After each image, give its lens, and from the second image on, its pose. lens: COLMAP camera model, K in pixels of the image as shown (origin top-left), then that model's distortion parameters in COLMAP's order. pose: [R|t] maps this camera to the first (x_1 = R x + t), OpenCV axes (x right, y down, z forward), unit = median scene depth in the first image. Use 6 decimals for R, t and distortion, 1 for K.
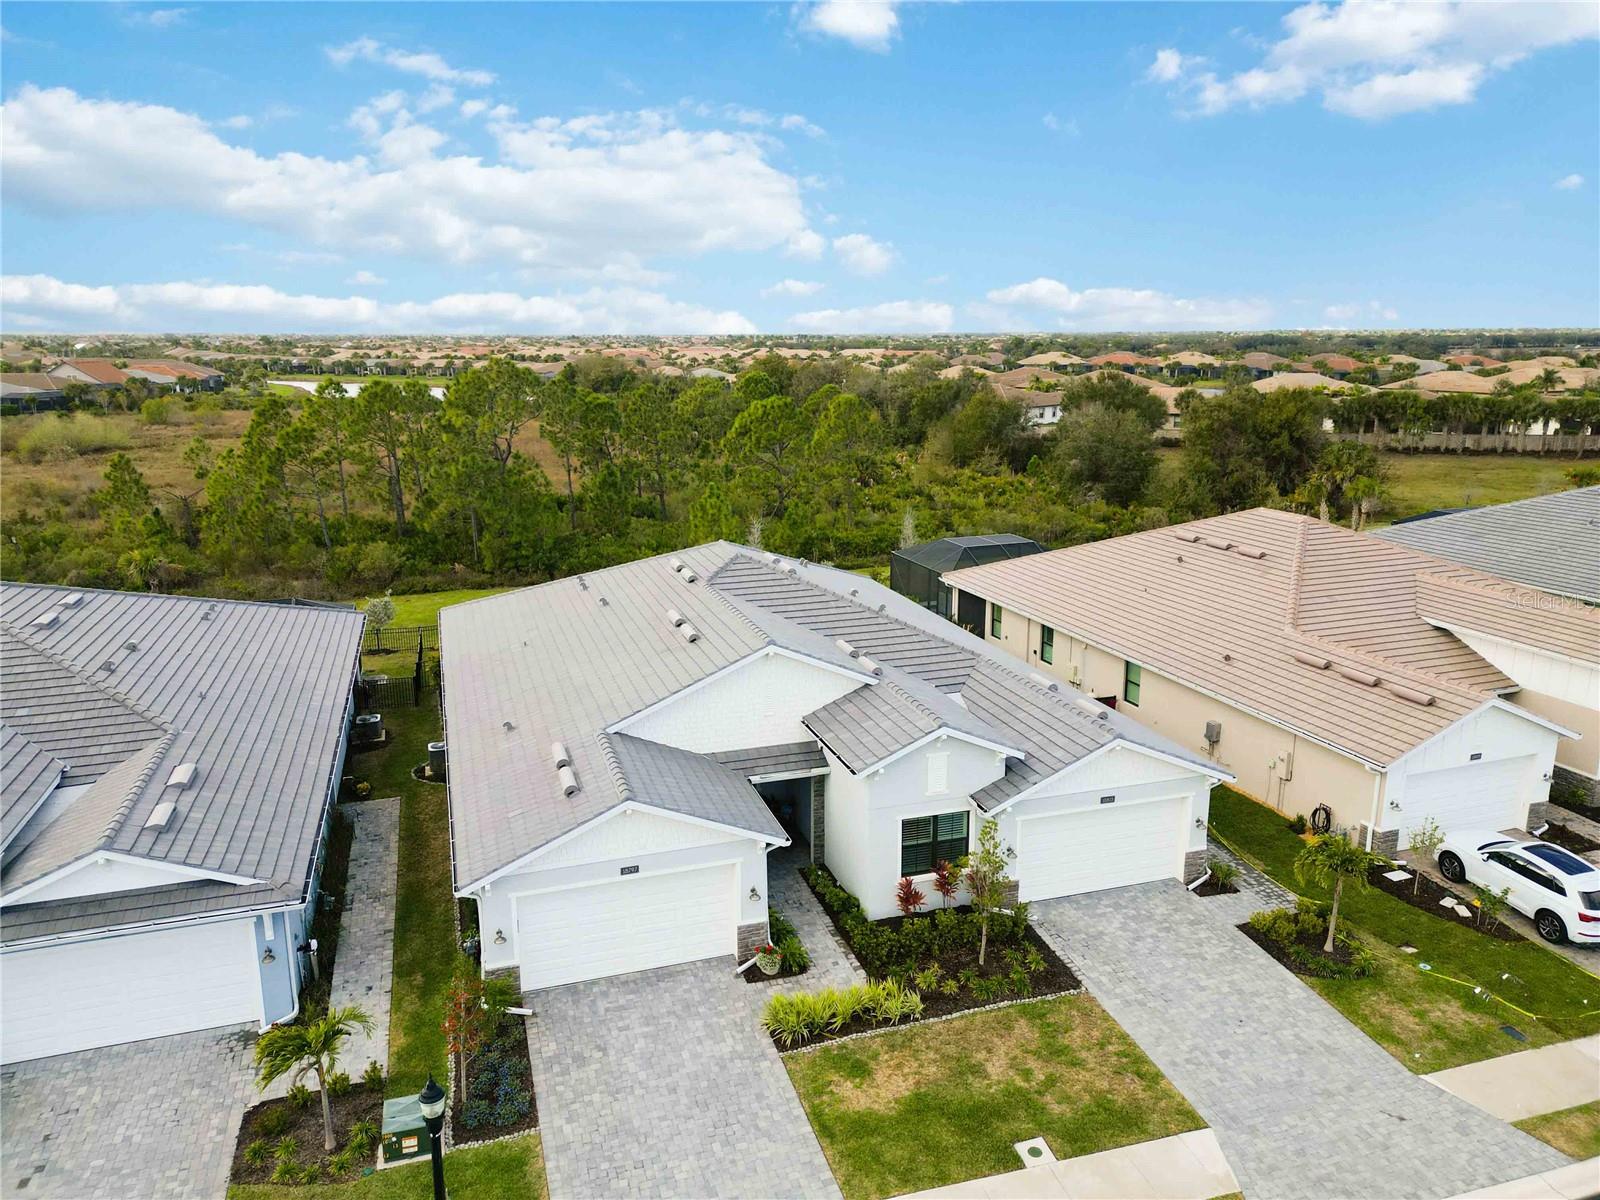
lens RADIAL K [[1112.4, 0, 798.4], [0, 1112.4, 600.2], [0, 0, 1]] dist [0.054537, -0.045287]
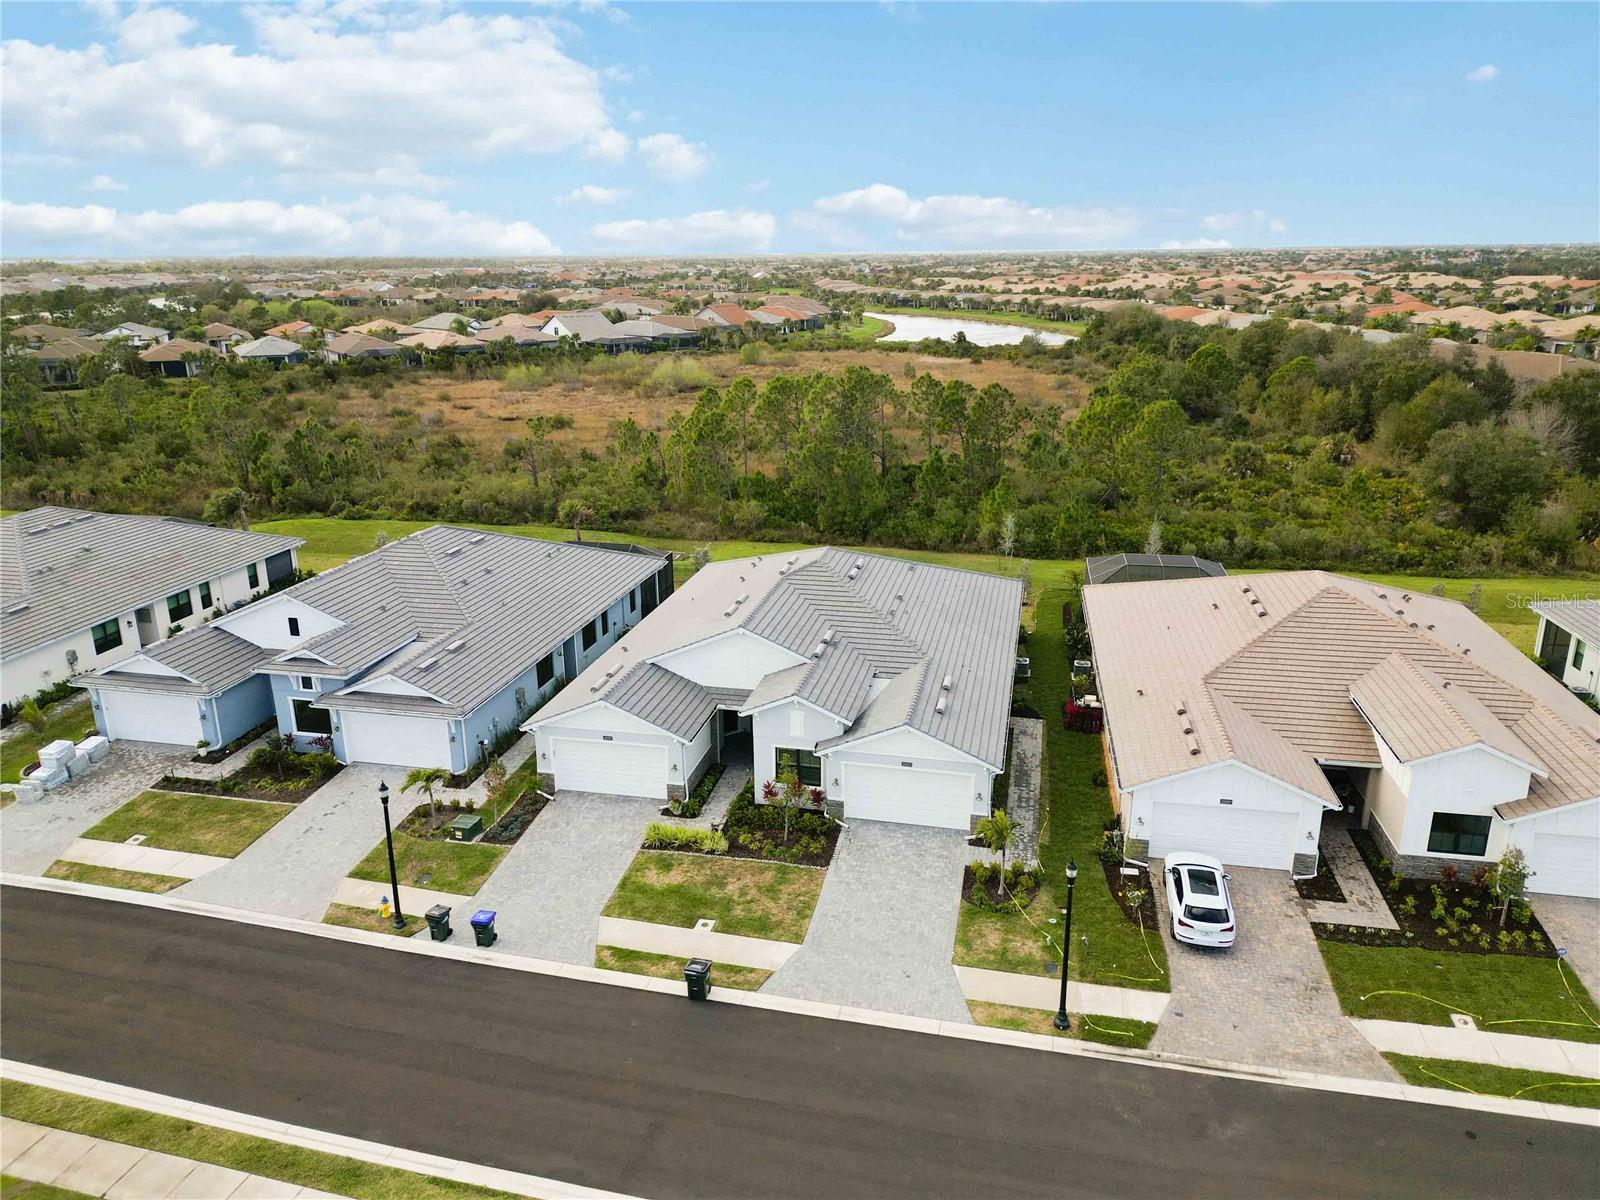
lens RADIAL K [[1112.4, 0, 801.7], [0, 1112.4, 596.7], [0, 0, 1]] dist [0.054537, -0.045287]
pose [[0.859362, 0.146307, -0.489991, 0.893253], [-0.113143, 0.988849, 0.096828, -0.181835], [0.498694, -0.027772, 0.866333, -0.378561]]
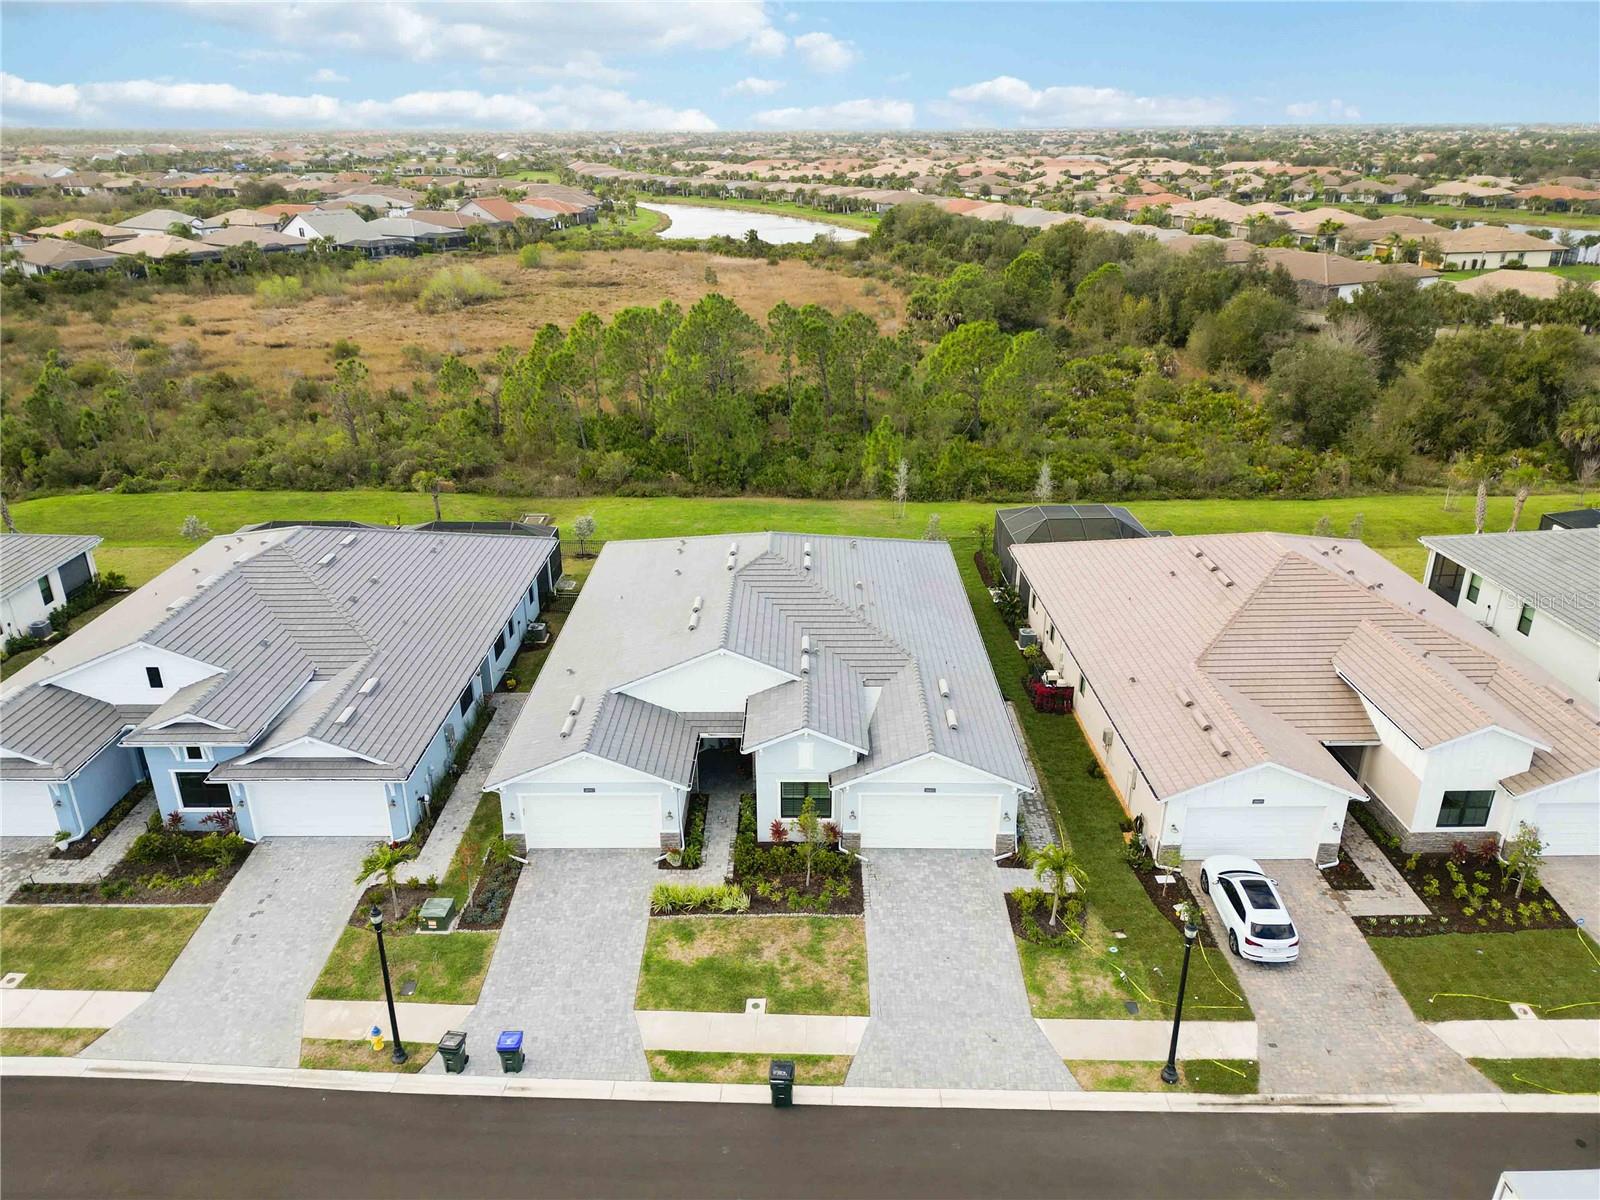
lens RADIAL K [[1112.4, 0, 801.1], [0, 1112.4, 597.0], [0, 0, 1]] dist [0.054537, -0.045287]
pose [[0.948235, 0.123218, -0.292691, 0.524611], [-0.073996, 0.982017, 0.173687, -0.304980], [0.308829, -0.143038, 0.940300, -0.347781]]
